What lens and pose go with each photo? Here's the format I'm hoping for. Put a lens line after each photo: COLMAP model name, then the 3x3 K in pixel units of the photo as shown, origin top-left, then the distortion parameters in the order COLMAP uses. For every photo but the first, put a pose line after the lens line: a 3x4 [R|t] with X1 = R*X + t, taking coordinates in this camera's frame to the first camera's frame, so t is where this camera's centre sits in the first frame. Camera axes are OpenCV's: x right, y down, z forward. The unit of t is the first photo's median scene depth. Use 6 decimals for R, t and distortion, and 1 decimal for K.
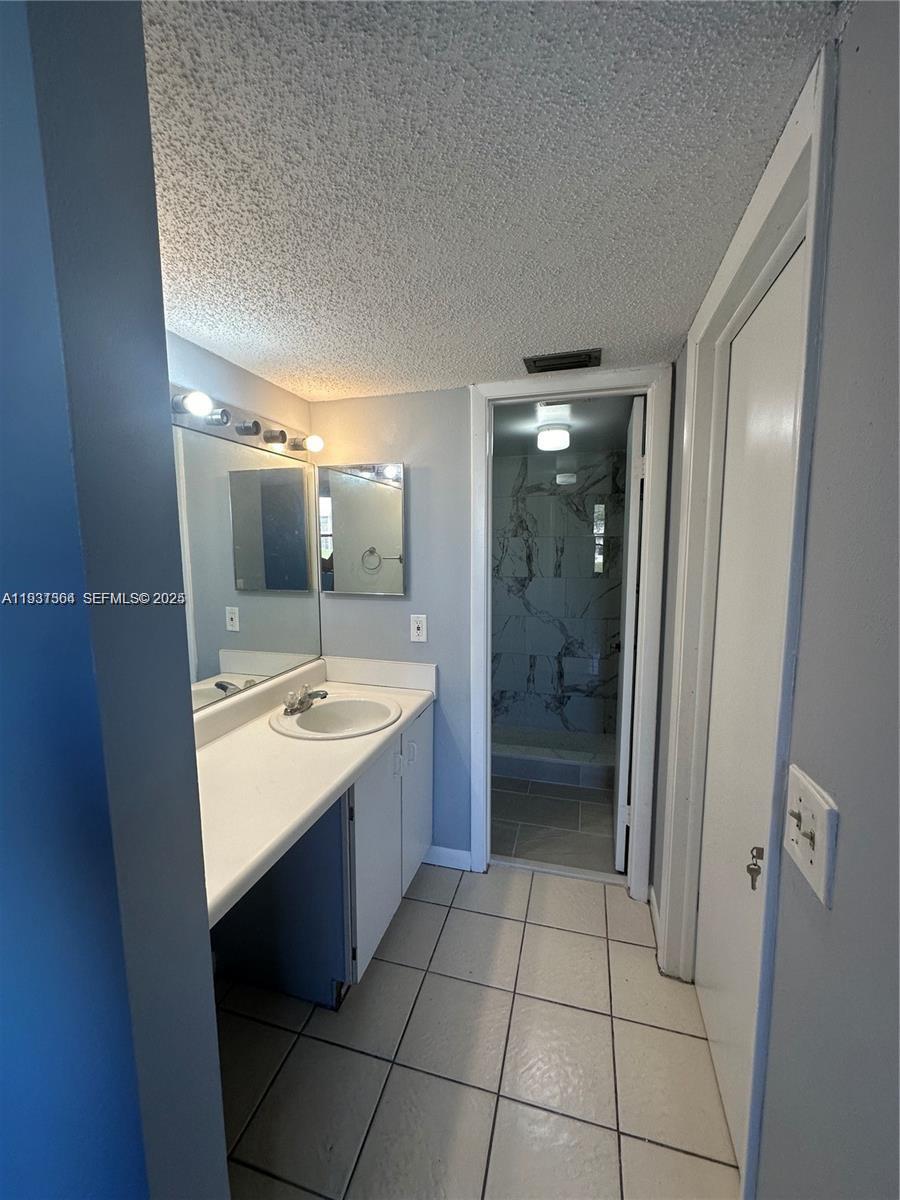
lens RADIAL K [[481.4, 0, 447.2], [0, 481.4, 603.5], [0, 0, 1]] dist [-0.002735, 0.000396]
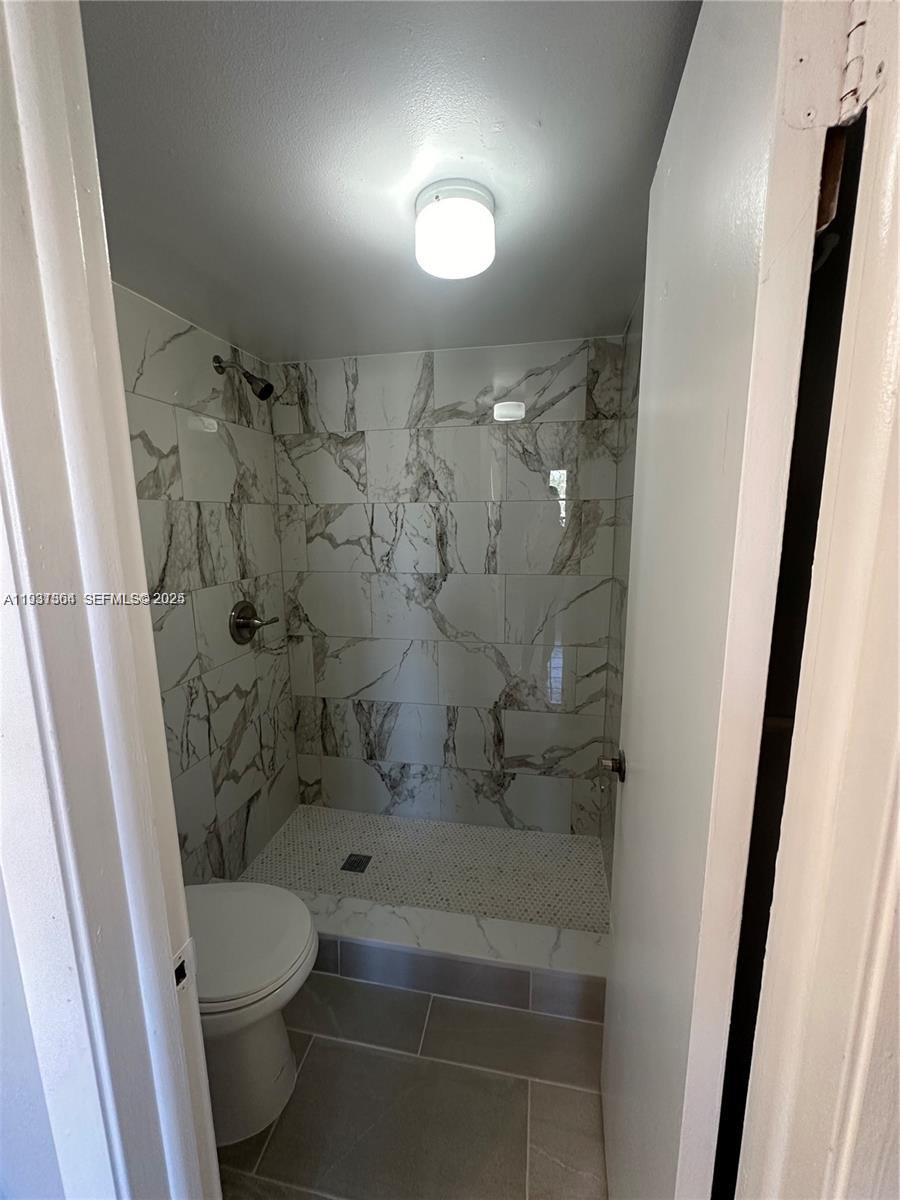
lens RADIAL K [[481.4, 0, 448.9], [0, 481.4, 602.4], [0, 0, 1]] dist [-0.002735, 0.000396]
pose [[0.995849, -0.019867, 0.088824, 0.127393], [0.015535, 0.998668, 0.049201, -0.048456], [-0.089683, -0.047617, 0.994831, 0.434514]]
